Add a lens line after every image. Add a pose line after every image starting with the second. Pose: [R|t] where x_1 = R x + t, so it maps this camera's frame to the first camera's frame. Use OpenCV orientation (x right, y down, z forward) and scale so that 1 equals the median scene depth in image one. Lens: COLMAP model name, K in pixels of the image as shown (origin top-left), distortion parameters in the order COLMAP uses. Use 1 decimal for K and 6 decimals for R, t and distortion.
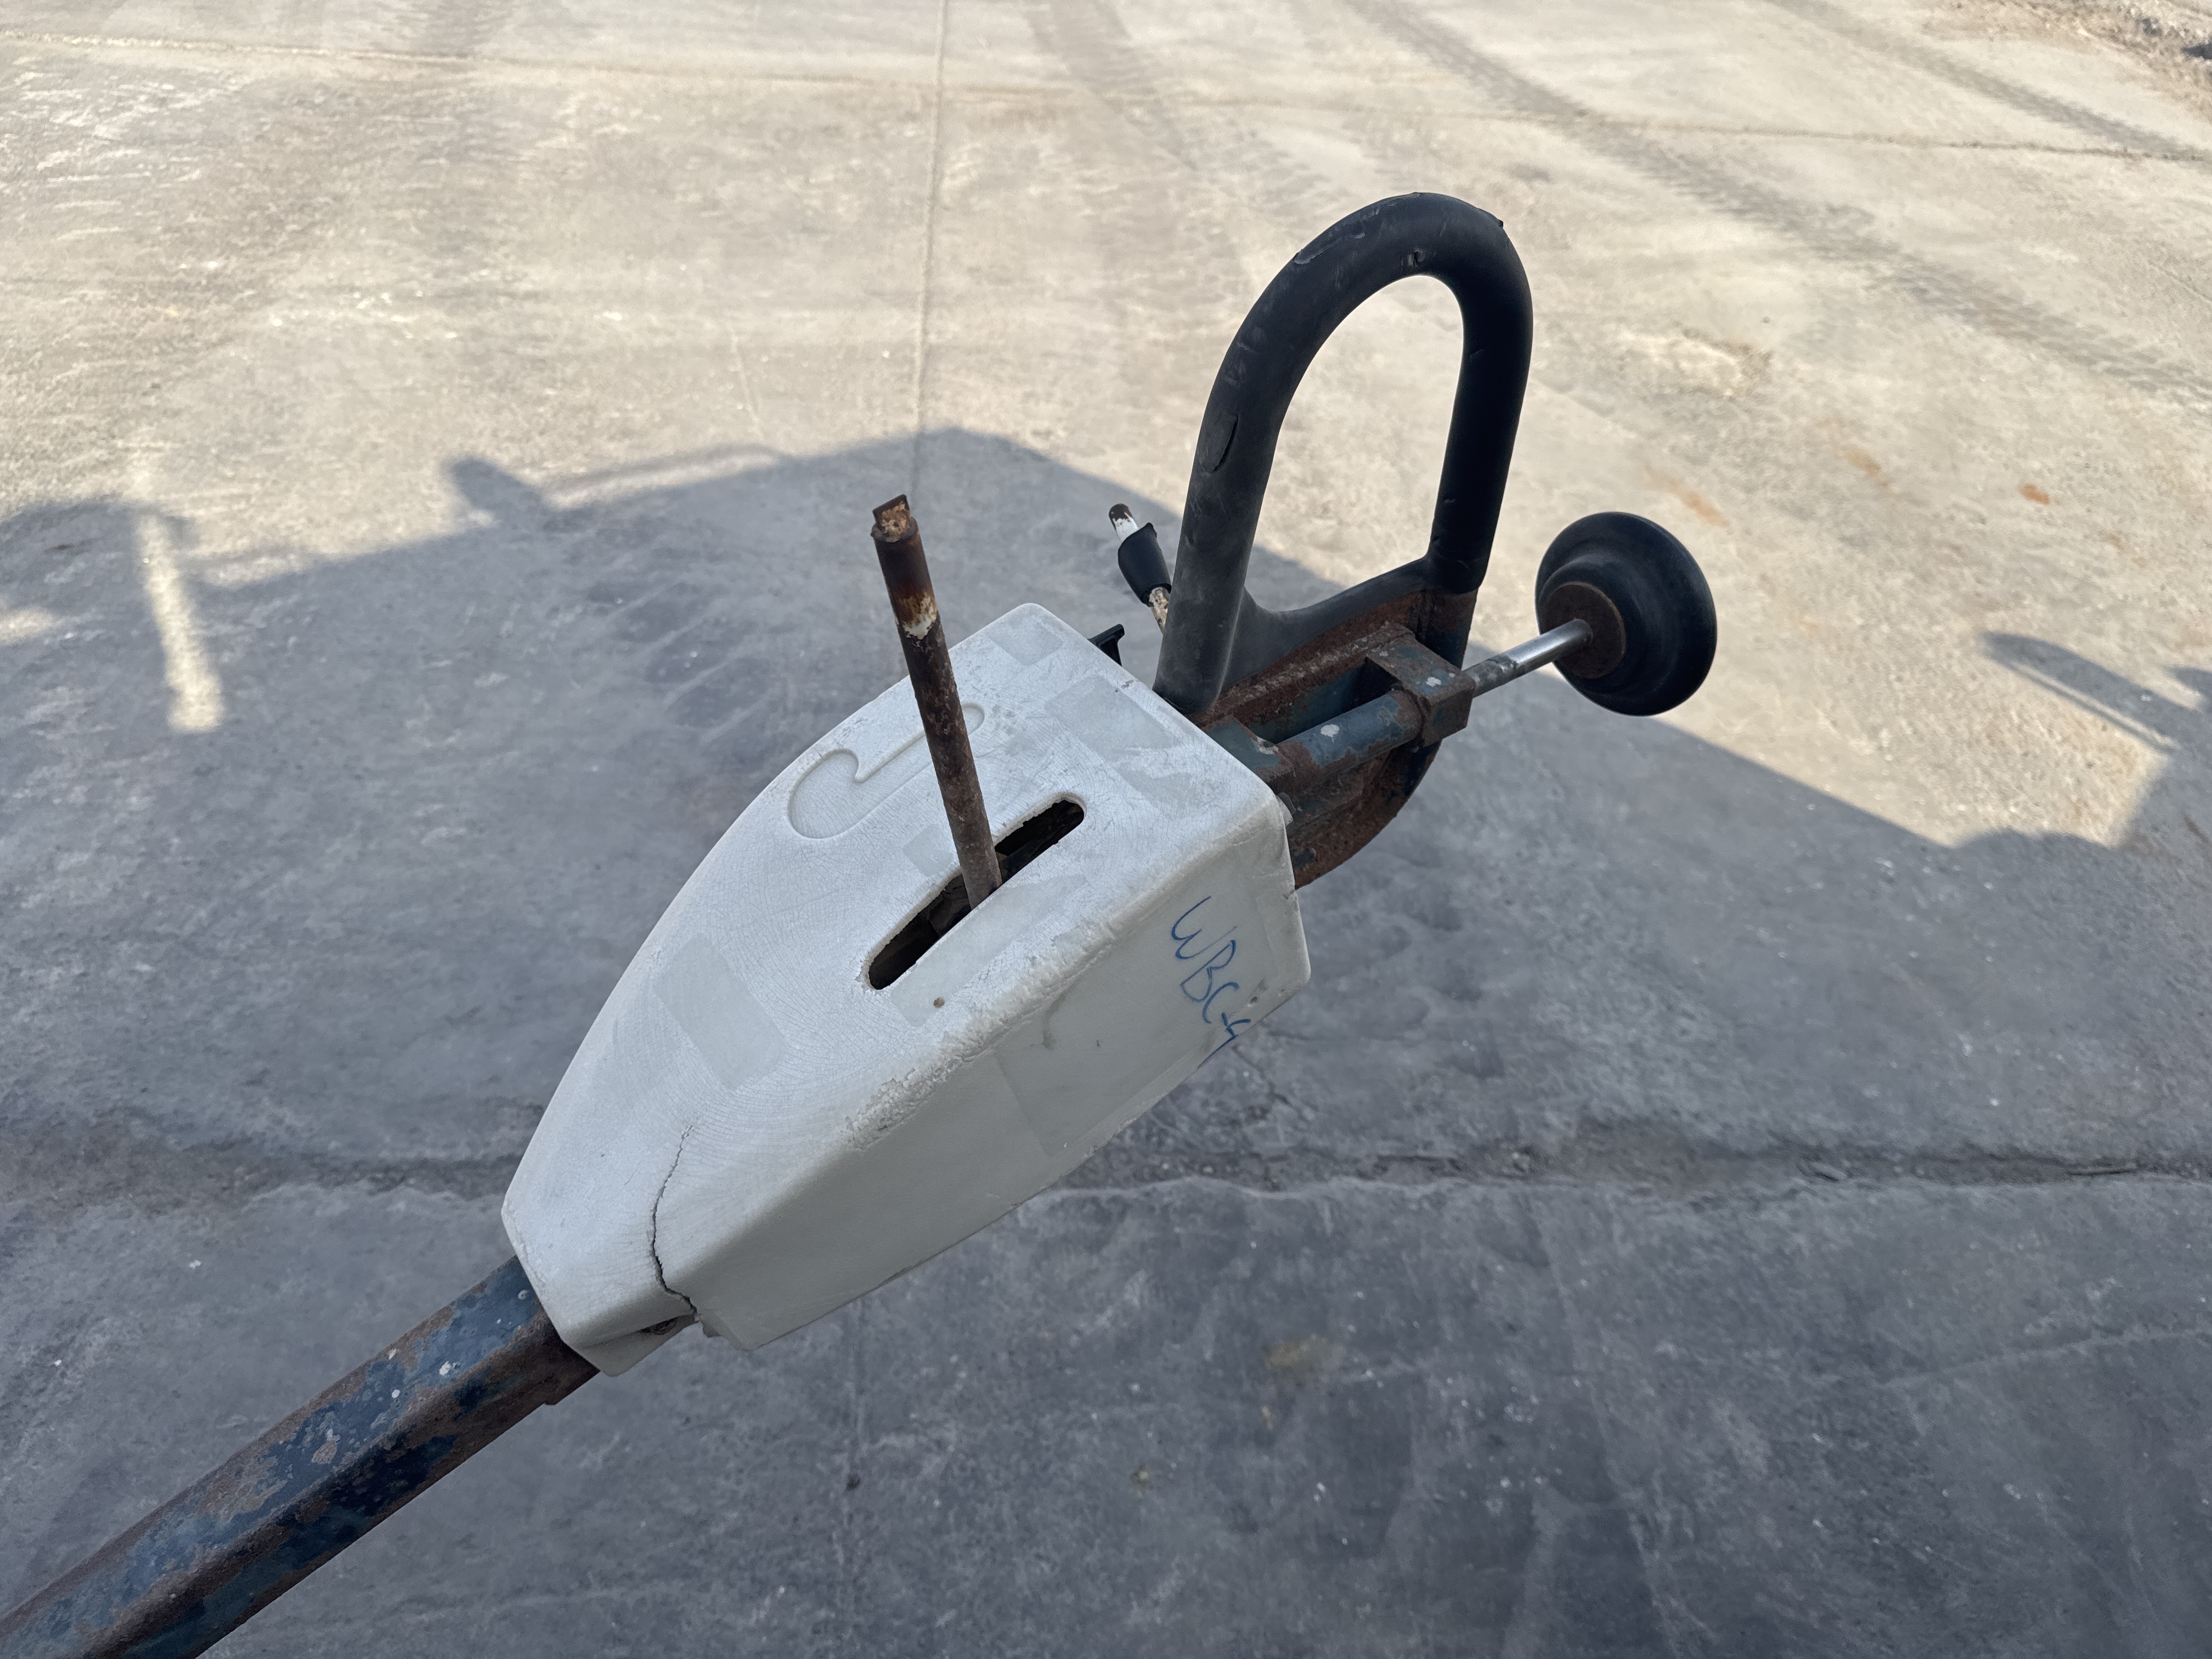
lens RADIAL K [[1568.5, 0, 1104.5], [0, 1568.5, 835.0], [0, 0, 1]] dist [0.006989, -0.021814]
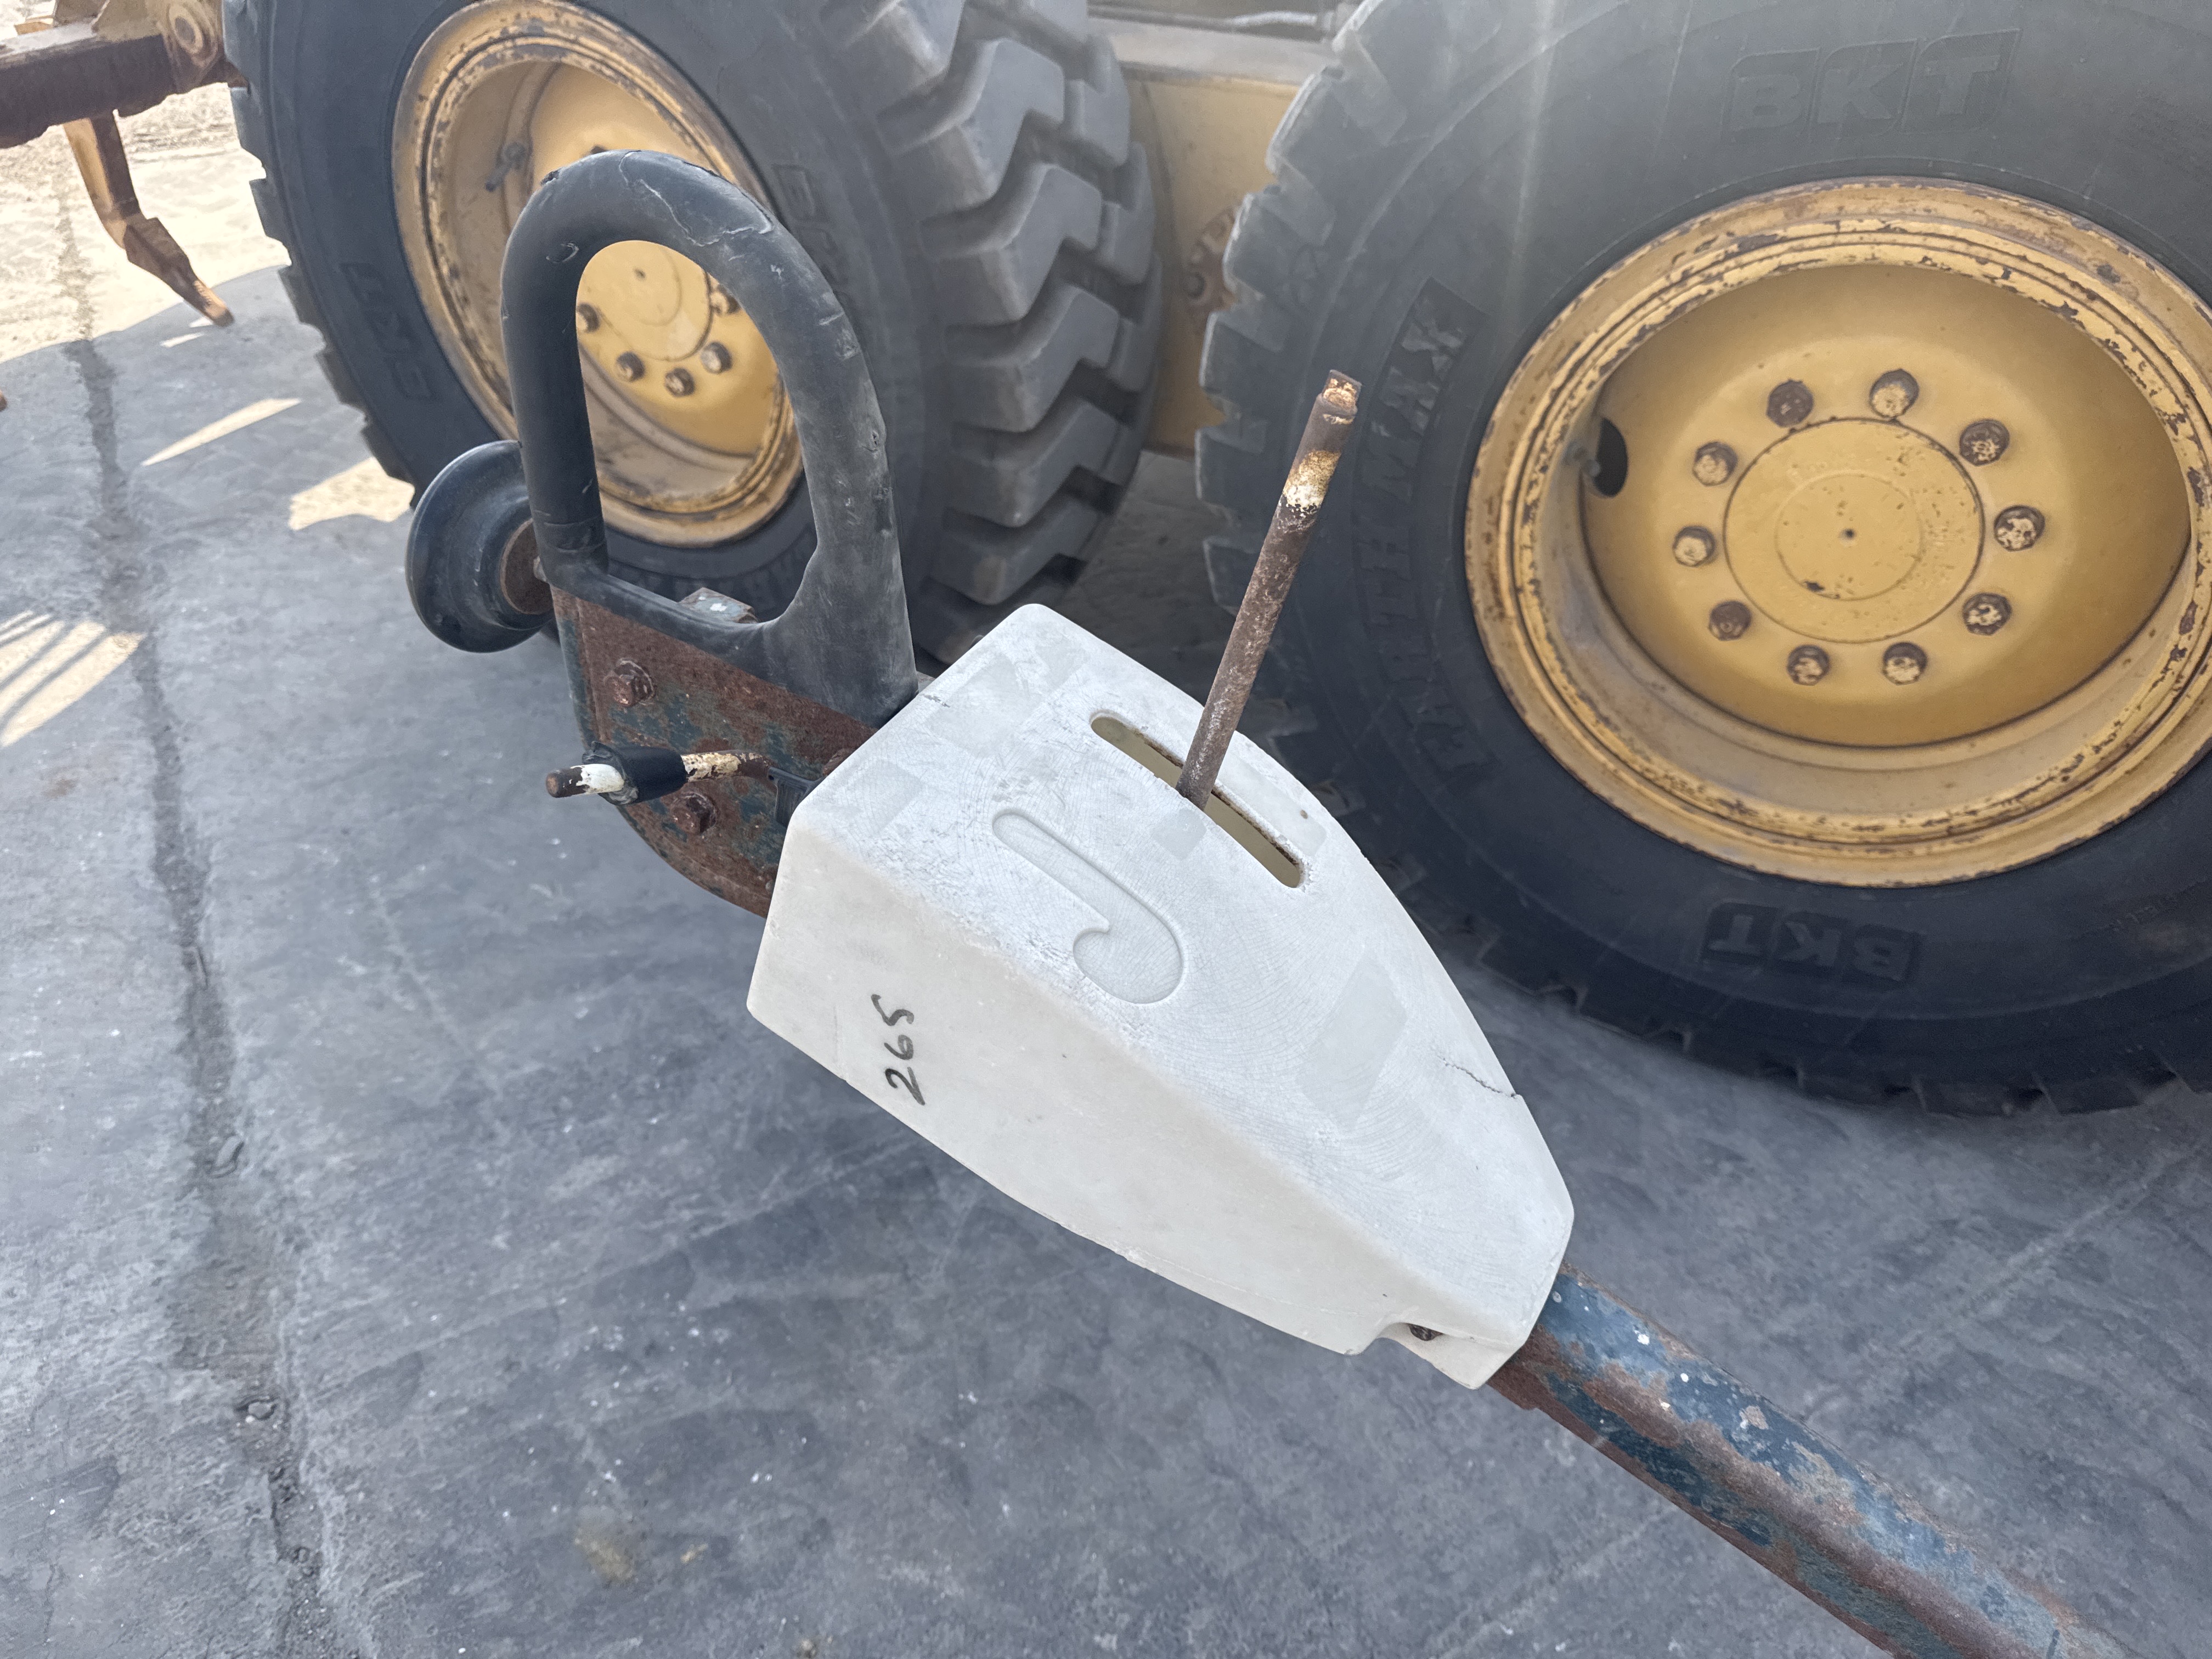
lens RADIAL K [[1568.5, 0, 1104.3], [0, 1568.5, 846.9], [0, 0, 1]] dist [0.006989, -0.021814]
pose [[-0.435927, -0.621581, 0.650849, -0.281994], [0.539175, 0.398660, 0.741863, -0.284146], [-0.720596, 0.674320, 0.161354, 0.334474]]
